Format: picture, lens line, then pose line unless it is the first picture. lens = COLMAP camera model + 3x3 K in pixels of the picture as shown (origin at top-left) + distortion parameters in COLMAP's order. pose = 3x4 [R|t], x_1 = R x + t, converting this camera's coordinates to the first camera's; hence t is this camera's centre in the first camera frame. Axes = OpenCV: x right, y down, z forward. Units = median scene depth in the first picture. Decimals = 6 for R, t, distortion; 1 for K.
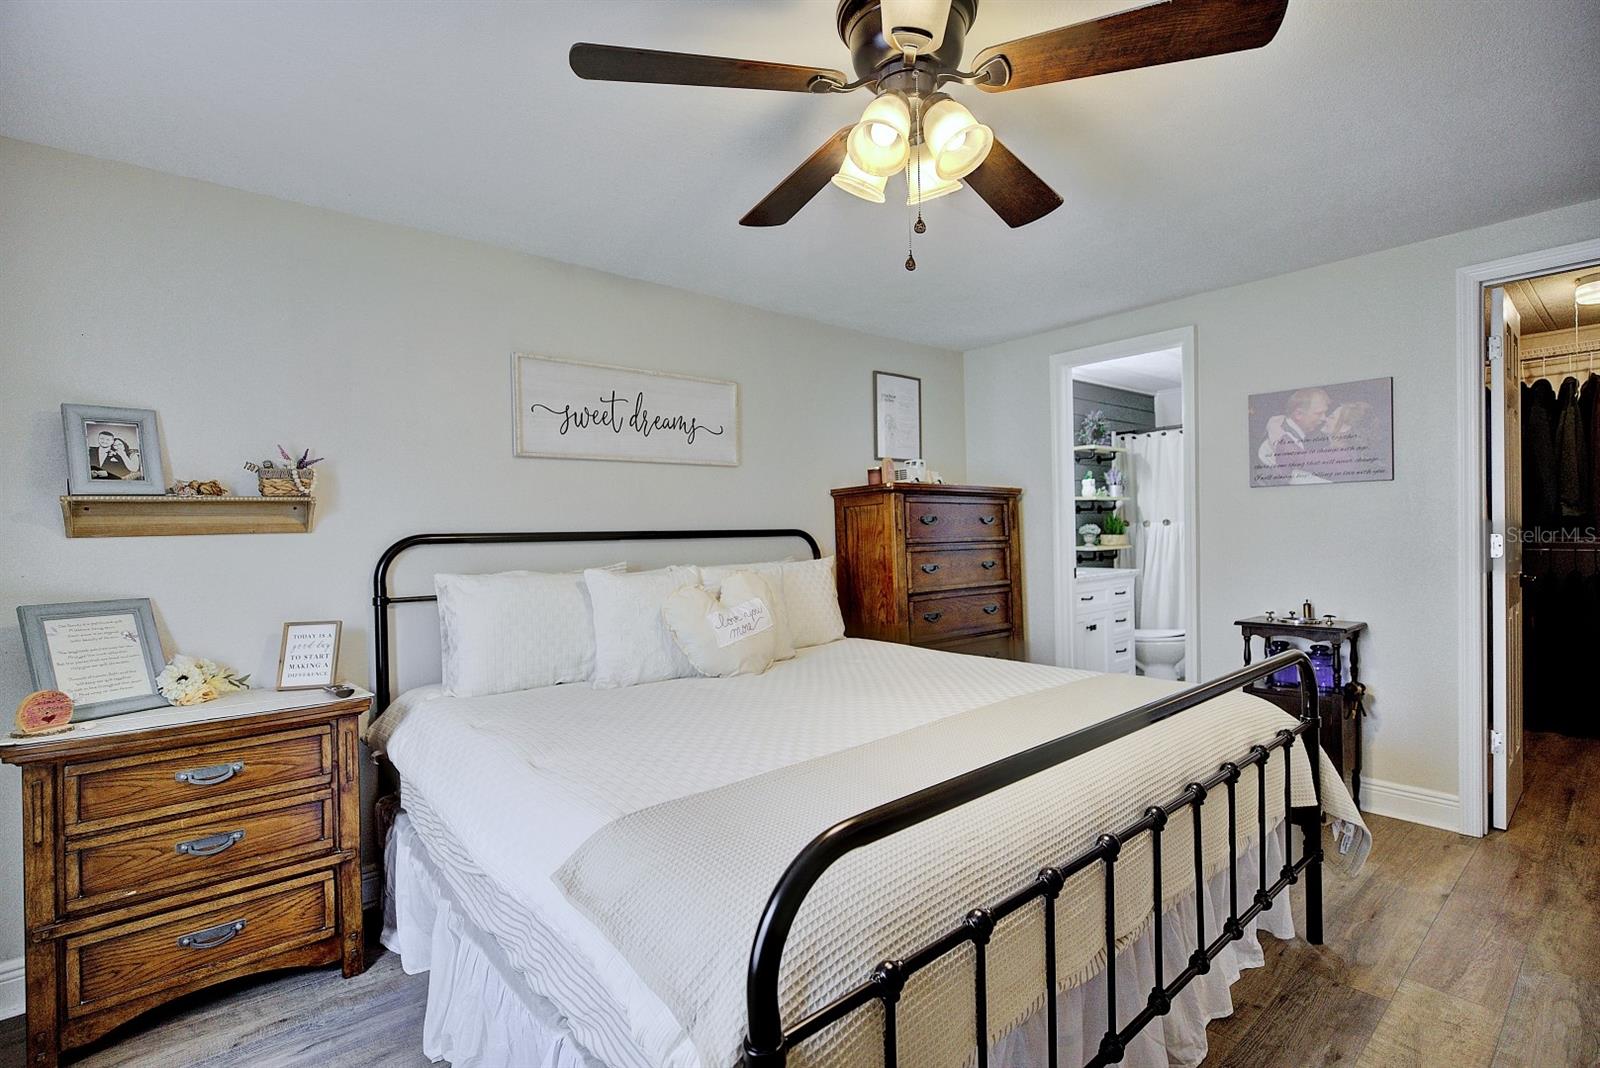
lens RADIAL K [[738.4, 0, 800.0], [0, 738.4, 537.2], [0, 0, 1]] dist [-0.000492, -0.000808]
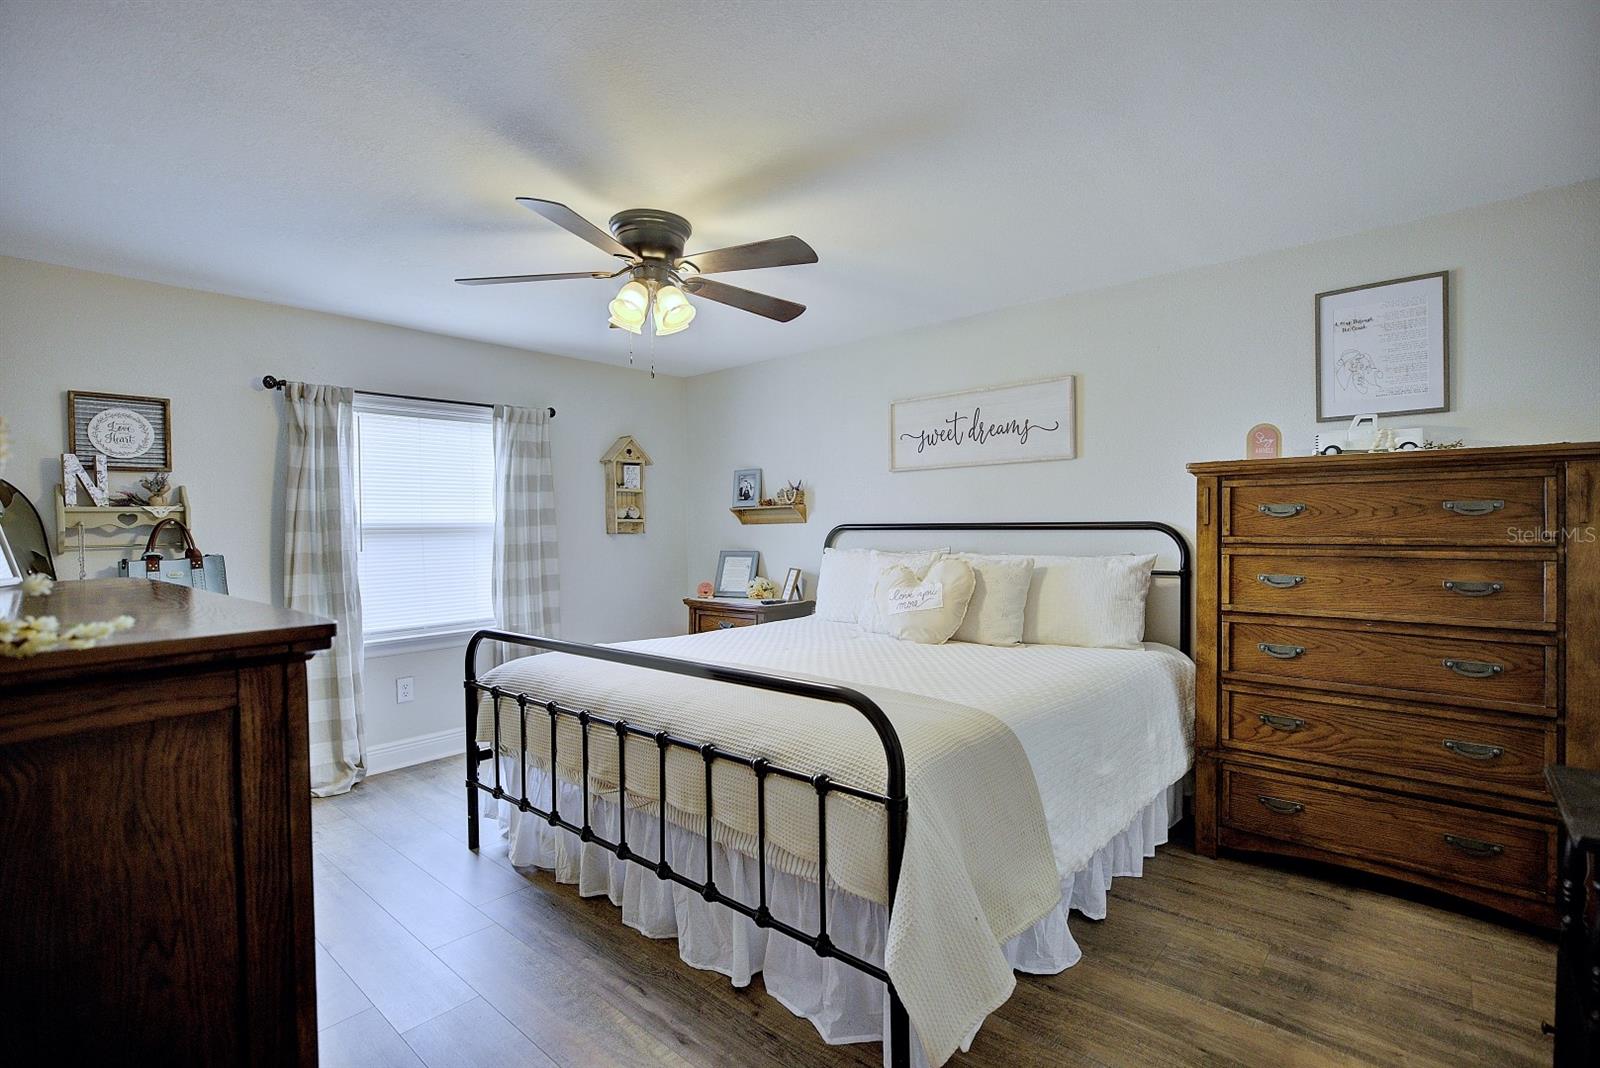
lens RADIAL K [[738.4, 0, 798.8], [0, 738.4, 531.3], [0, 0, 1]] dist [-0.000492, -0.000808]
pose [[0.139022, 0.024132, -0.989995, 0.944532], [-0.002743, 0.999709, 0.023984, -0.022839], [0.990285, -0.000619, 0.139048, 0.543228]]
